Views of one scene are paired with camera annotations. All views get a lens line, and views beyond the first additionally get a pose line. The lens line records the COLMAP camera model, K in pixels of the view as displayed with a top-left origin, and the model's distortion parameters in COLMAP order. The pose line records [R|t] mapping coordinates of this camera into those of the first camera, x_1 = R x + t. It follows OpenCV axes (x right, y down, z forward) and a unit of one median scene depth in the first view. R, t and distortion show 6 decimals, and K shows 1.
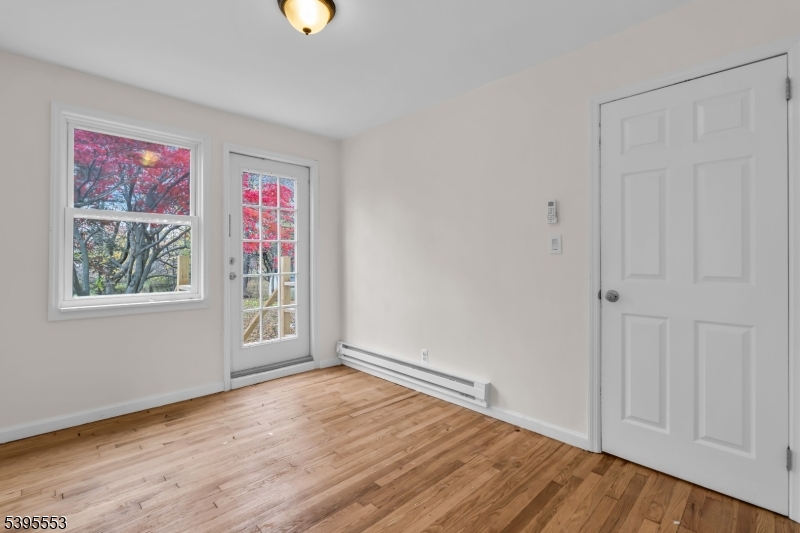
lens RADIAL K [[365.3, 0, 397.3], [0, 365.3, 265.5], [0, 0, 1]] dist [-0.003126, 0.000321]
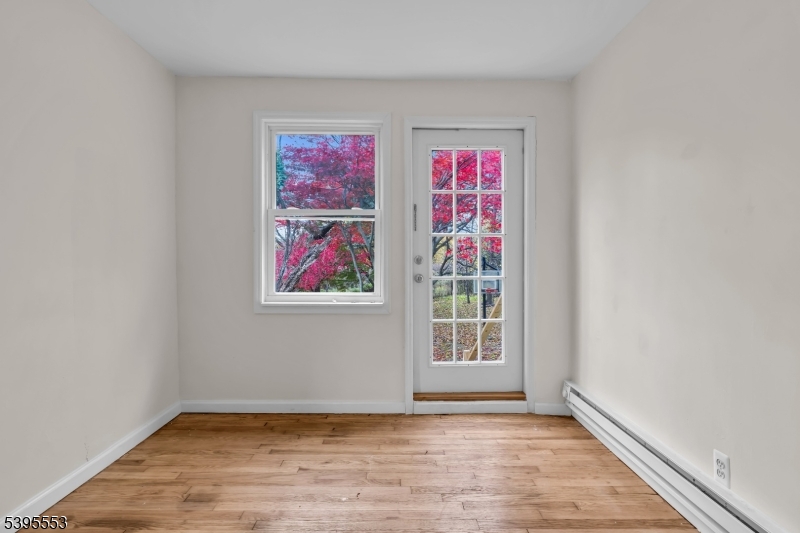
lens RADIAL K [[365.3, 0, 397.3], [0, 365.3, 265.5], [0, 0, 1]] dist [-0.003126, 0.000321]
pose [[0.726203, 0.018630, -0.687228, 0.088639], [-0.016250, 0.999819, 0.009932, -0.007879], [0.687288, 0.003955, 0.726374, 0.372685]]
